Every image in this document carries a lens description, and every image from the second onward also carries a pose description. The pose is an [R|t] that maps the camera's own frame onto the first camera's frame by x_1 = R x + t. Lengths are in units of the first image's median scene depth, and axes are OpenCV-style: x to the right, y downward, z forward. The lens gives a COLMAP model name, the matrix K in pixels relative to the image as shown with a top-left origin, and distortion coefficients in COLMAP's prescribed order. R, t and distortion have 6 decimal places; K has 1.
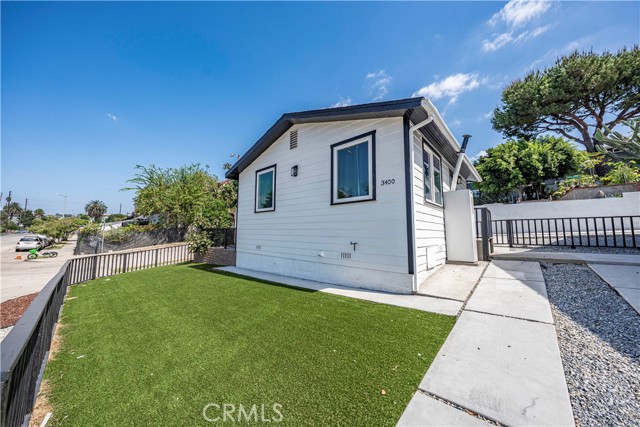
lens RADIAL K [[209.3, 0, 320.0], [0, 209.3, 213.5], [0, 0, 1]] dist [-0.000776, -0.000057]
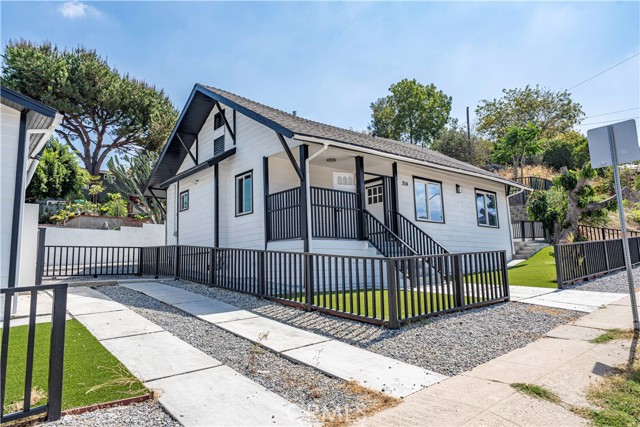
lens RADIAL K [[433.5, 0, 320.0], [0, 433.5, 213.5], [0, 0, 1]] dist [-0.000168, 0.000141]
pose [[0.103713, 0.125910, 0.986606, -0.304713], [-0.055940, 0.991123, -0.120606, 0.021690], [-0.993033, -0.042682, 0.109836, -0.110018]]
